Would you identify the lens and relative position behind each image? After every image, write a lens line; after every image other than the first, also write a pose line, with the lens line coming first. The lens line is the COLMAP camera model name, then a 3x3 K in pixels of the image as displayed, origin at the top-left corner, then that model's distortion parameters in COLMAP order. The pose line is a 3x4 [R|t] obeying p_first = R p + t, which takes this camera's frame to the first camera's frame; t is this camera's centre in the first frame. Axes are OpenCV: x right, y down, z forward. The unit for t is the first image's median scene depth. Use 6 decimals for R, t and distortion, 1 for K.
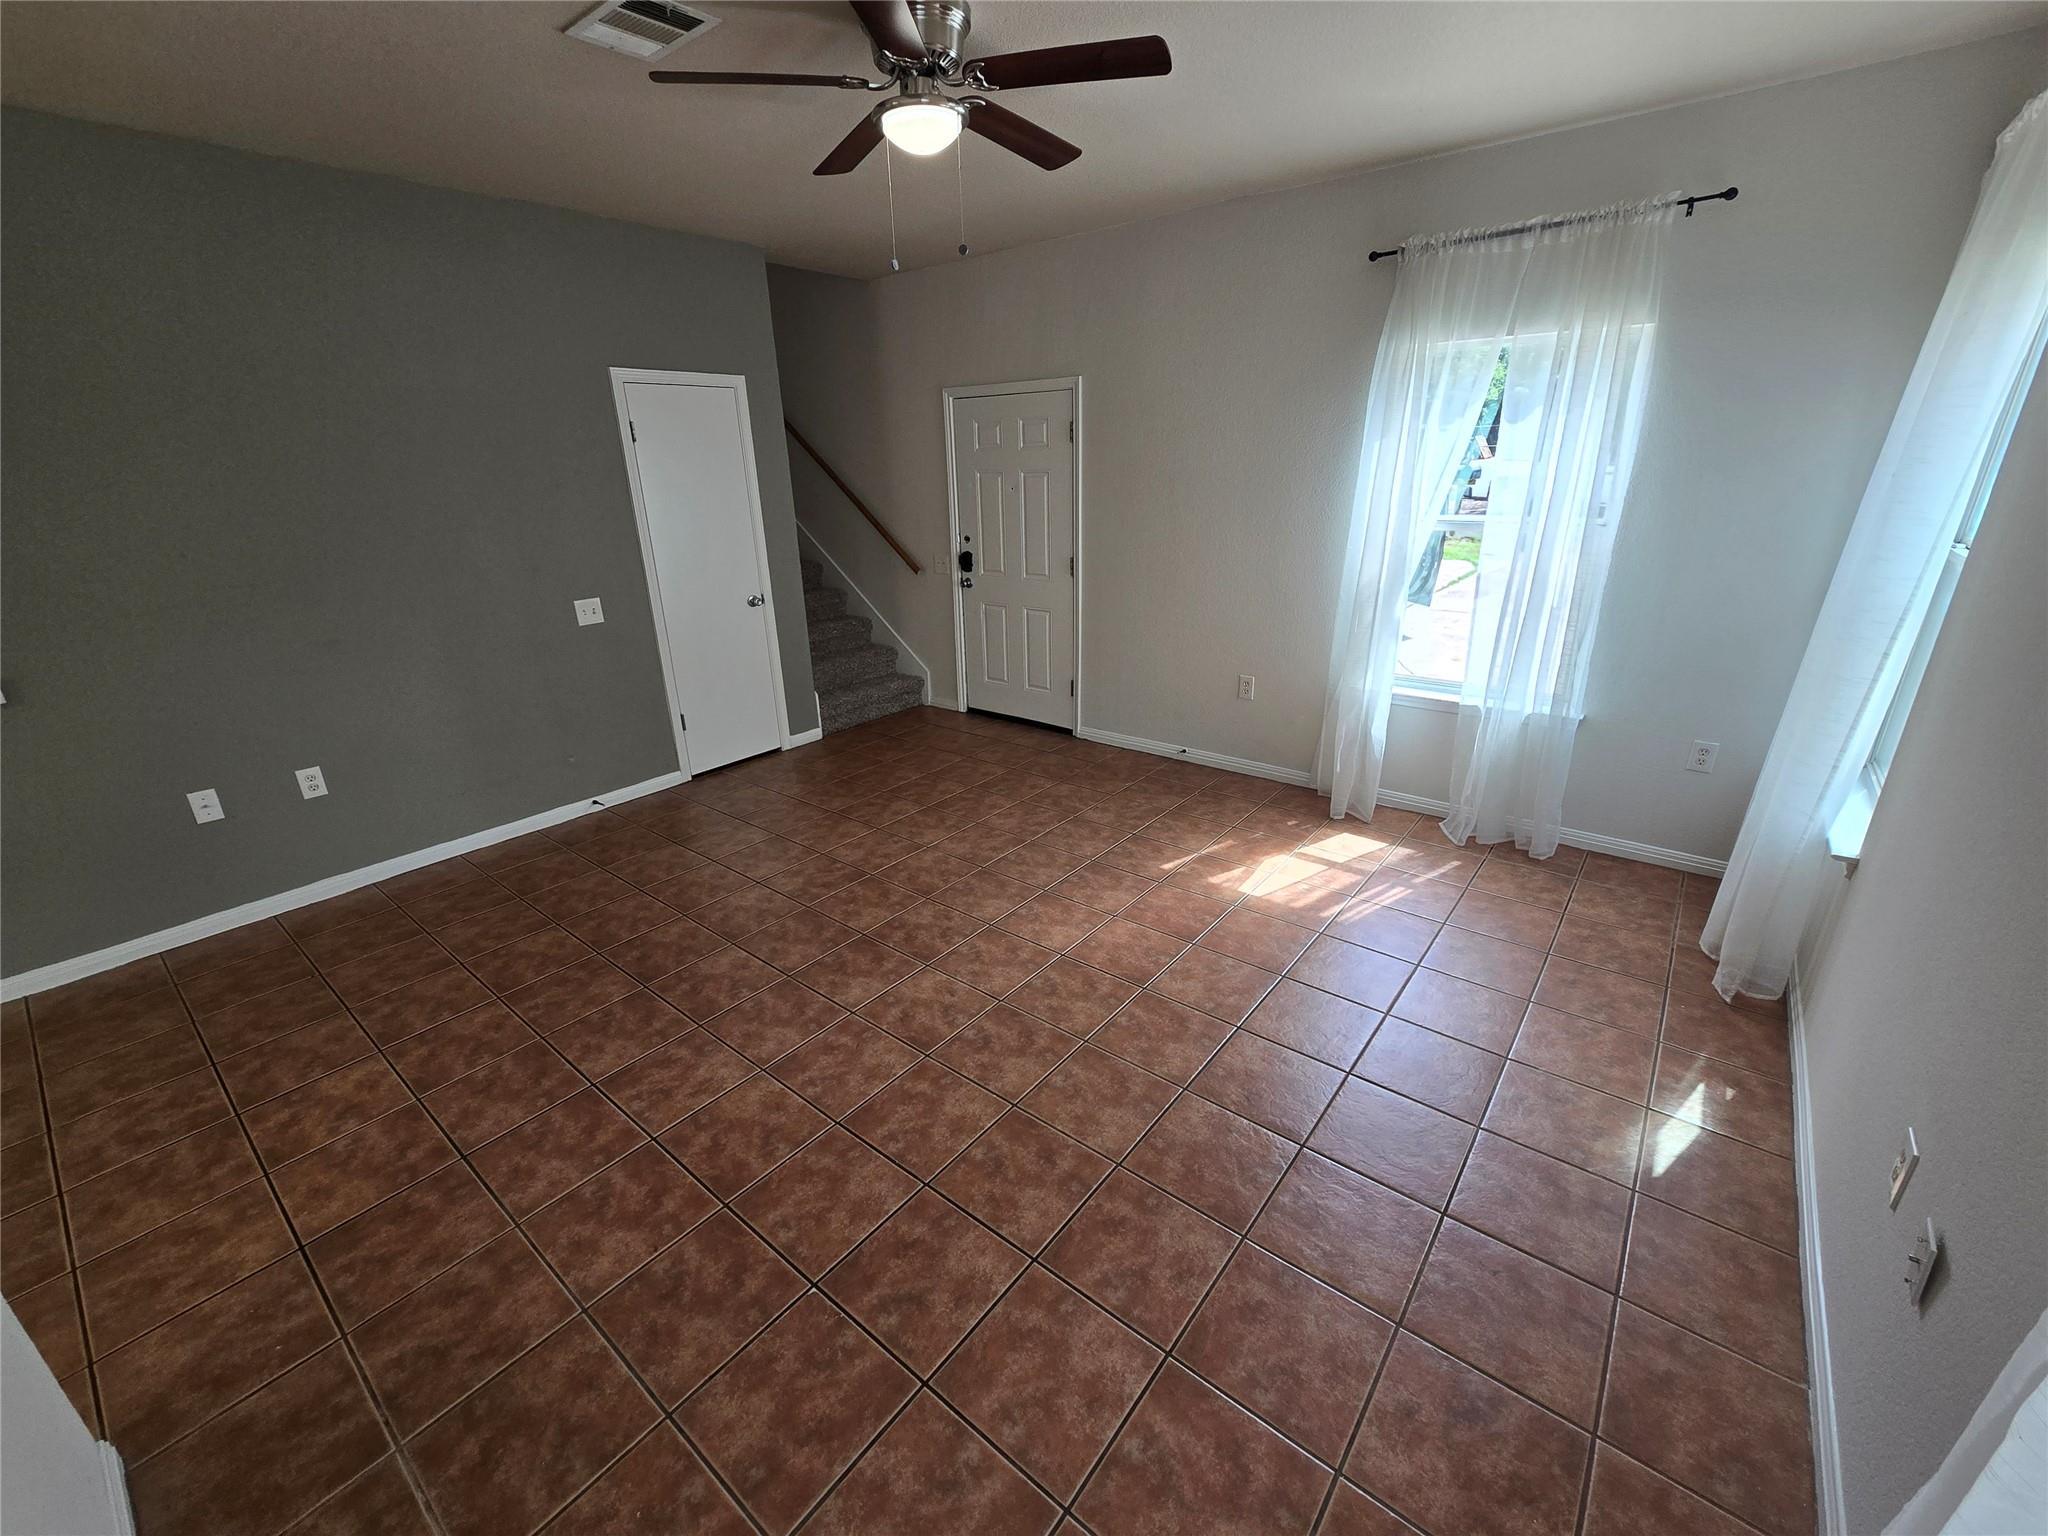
lens RADIAL K [[842.1, 0, 1032.0], [0, 842.1, 770.0], [0, 0, 1]] dist [-0.007976, 0.002951]
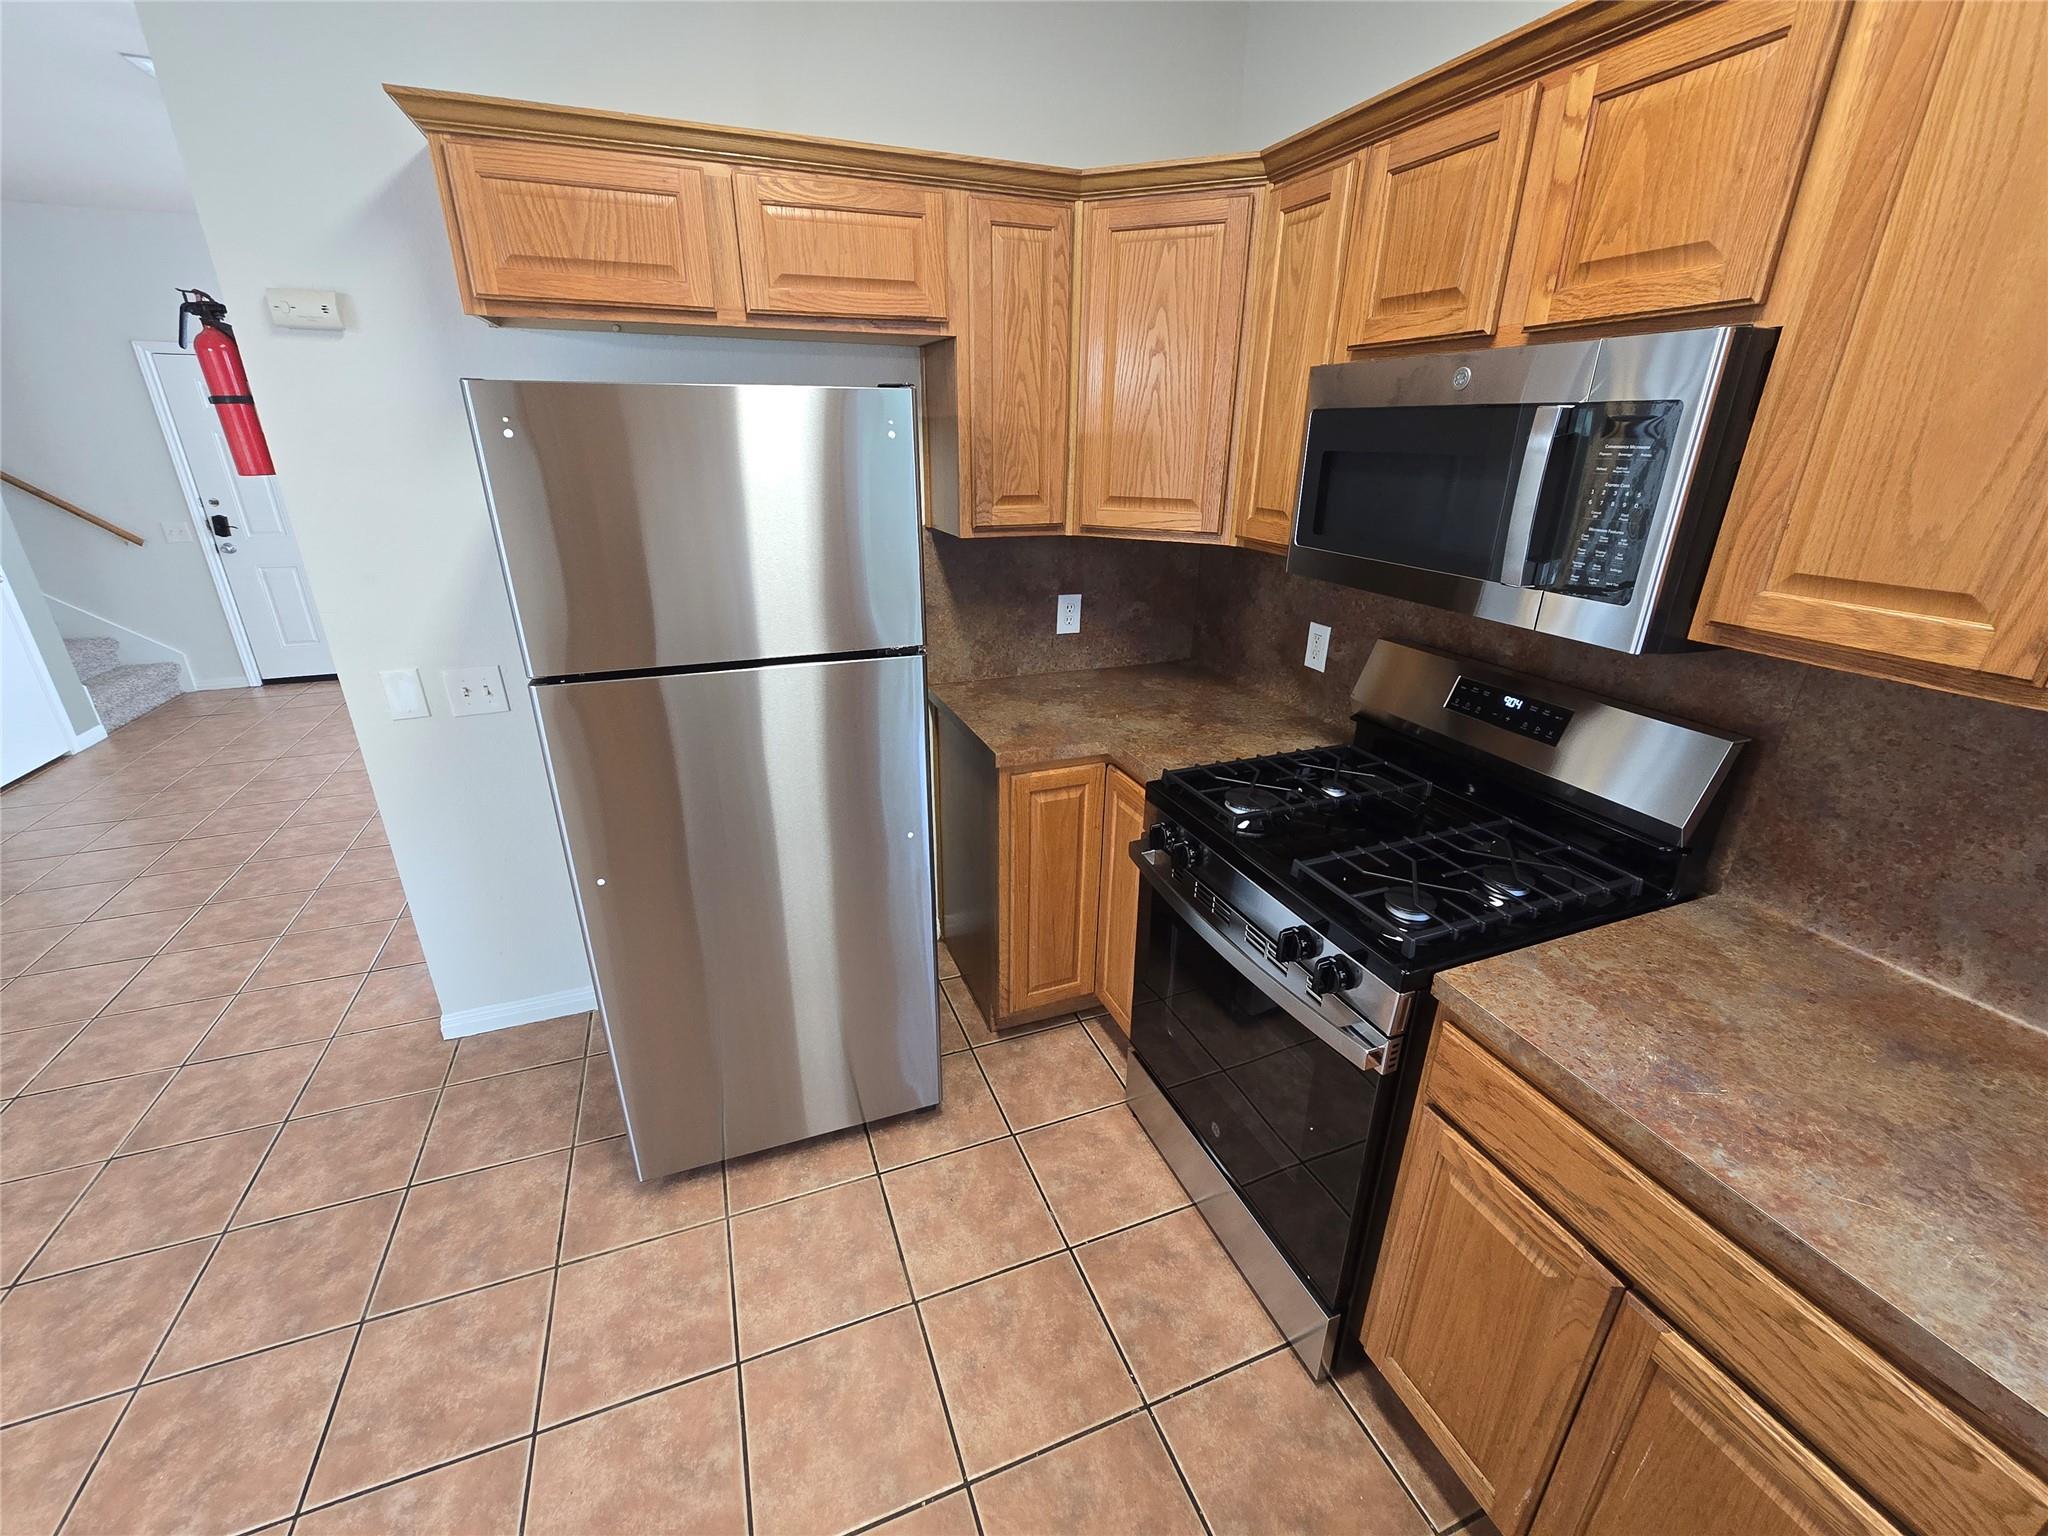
lens RADIAL K [[842.1, 0, 1027.3], [0, 842.1, 773.2], [0, 0, 1]] dist [-0.007976, 0.002951]
pose [[0.501847, -0.300286, 0.811158, -0.686121], [0.283954, 0.943024, 0.173426, 0.166637], [-0.817019, 0.143298, 0.558521, -0.363129]]
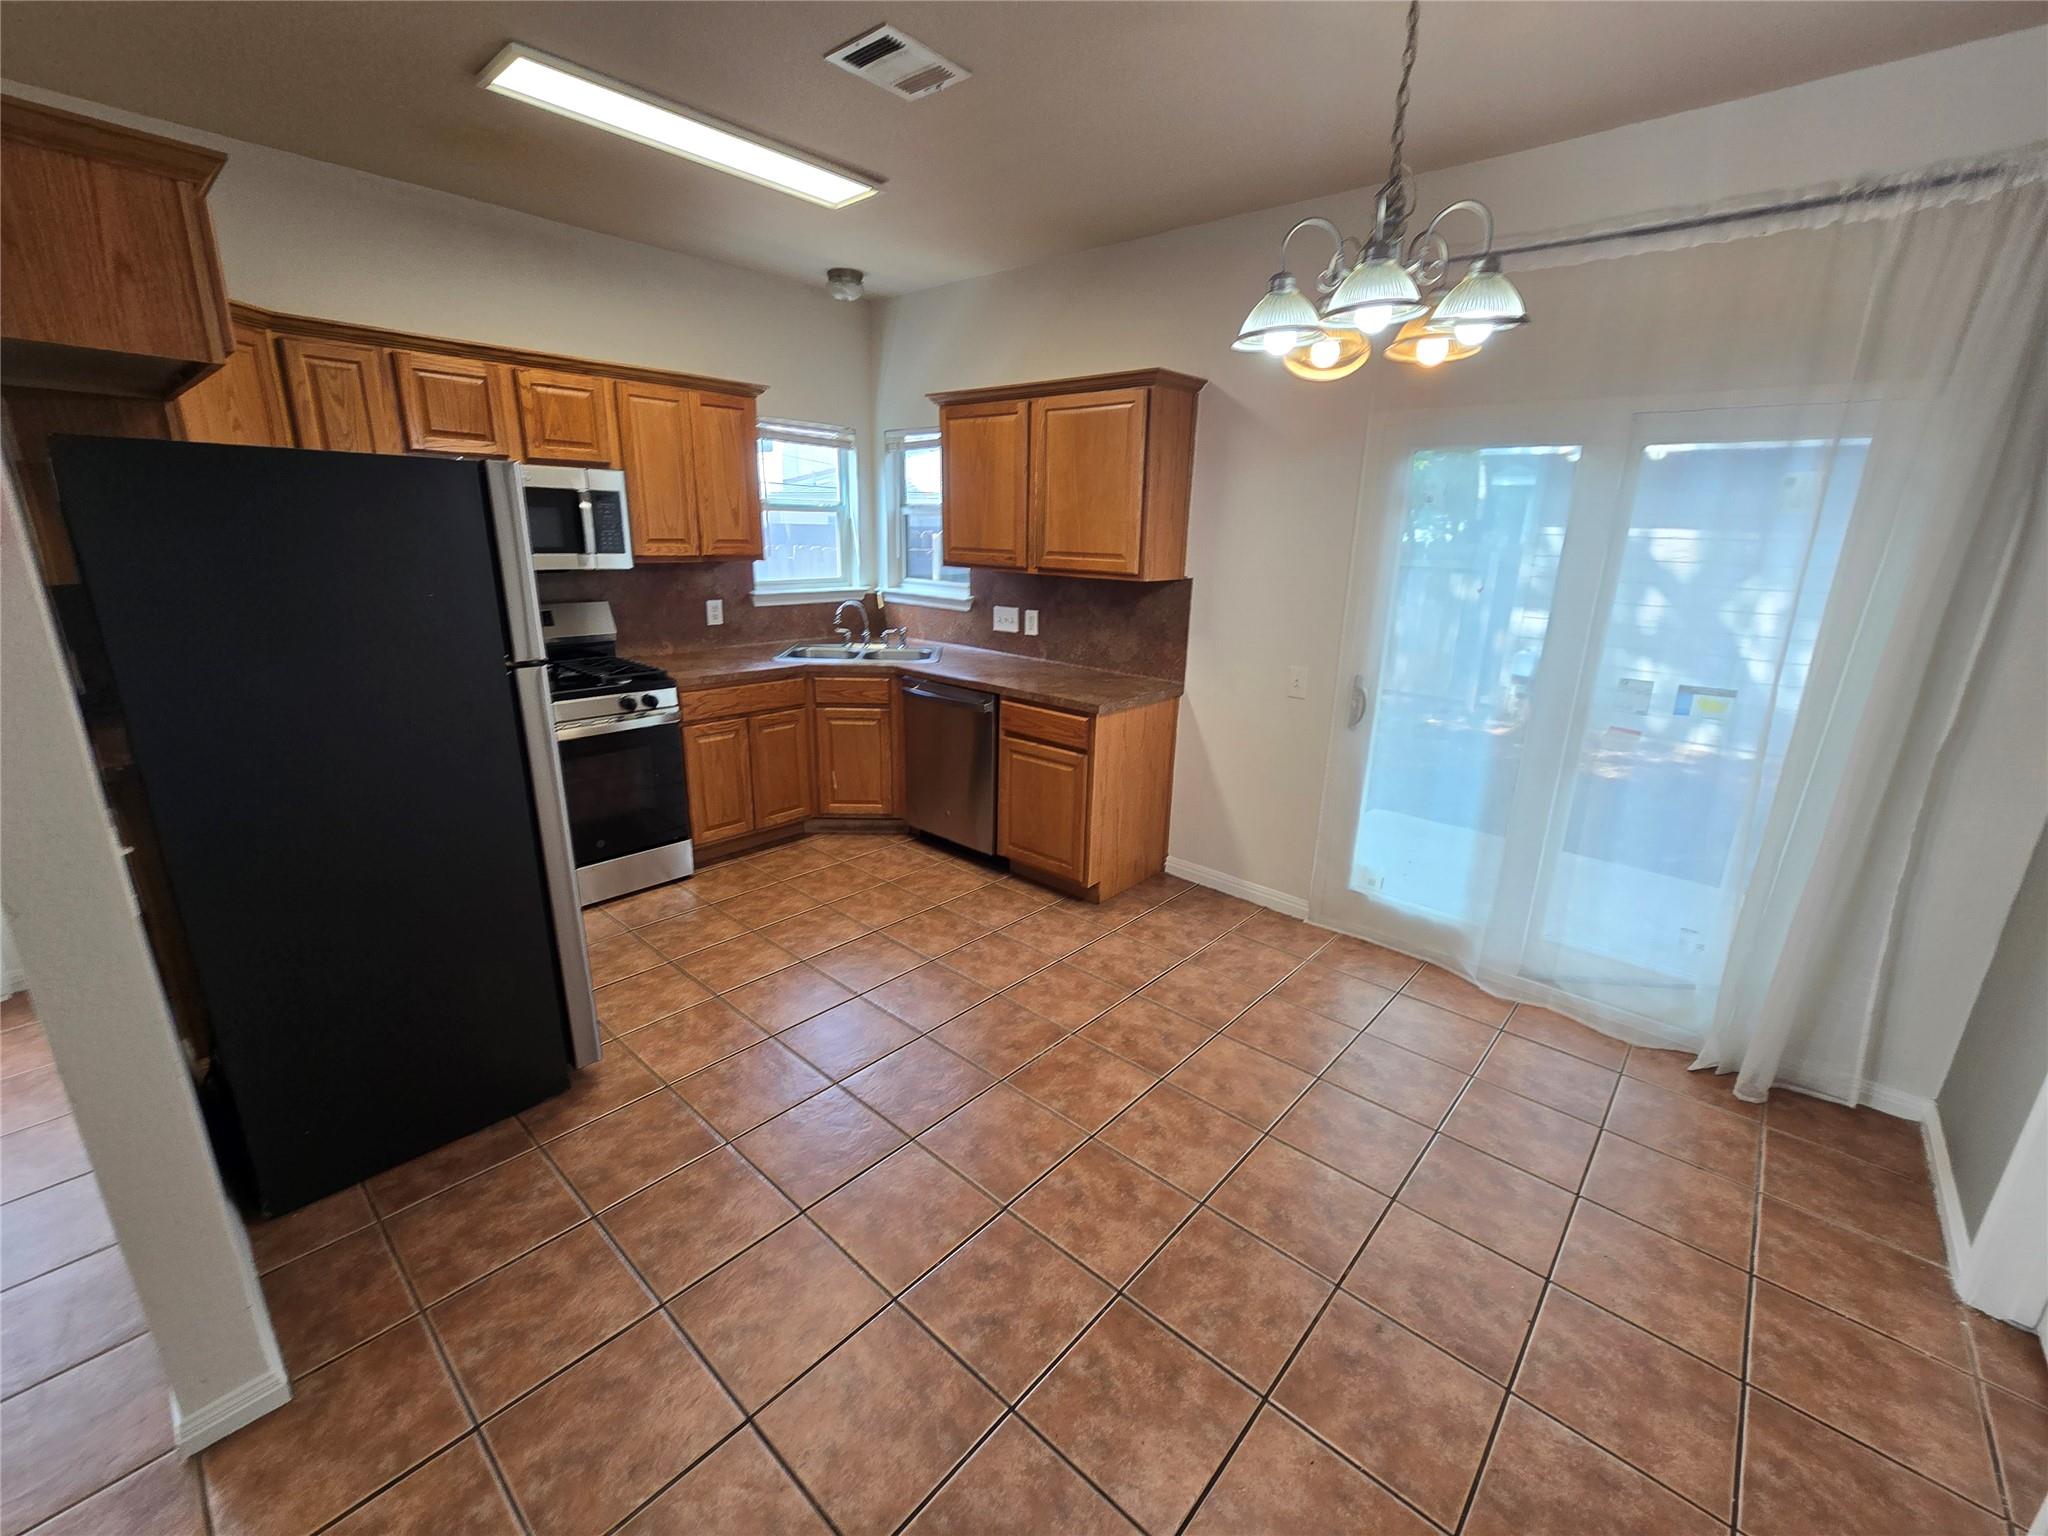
lens RADIAL K [[842.1, 0, 1024.9], [0, 842.1, 773.3], [0, 0, 1]] dist [-0.007976, 0.002951]
pose [[-0.998218, -0.020883, 0.055894, -0.823936], [0.016777, 0.800720, 0.598803, -0.135487], [-0.057260, 0.598674, -0.798943, 0.490511]]
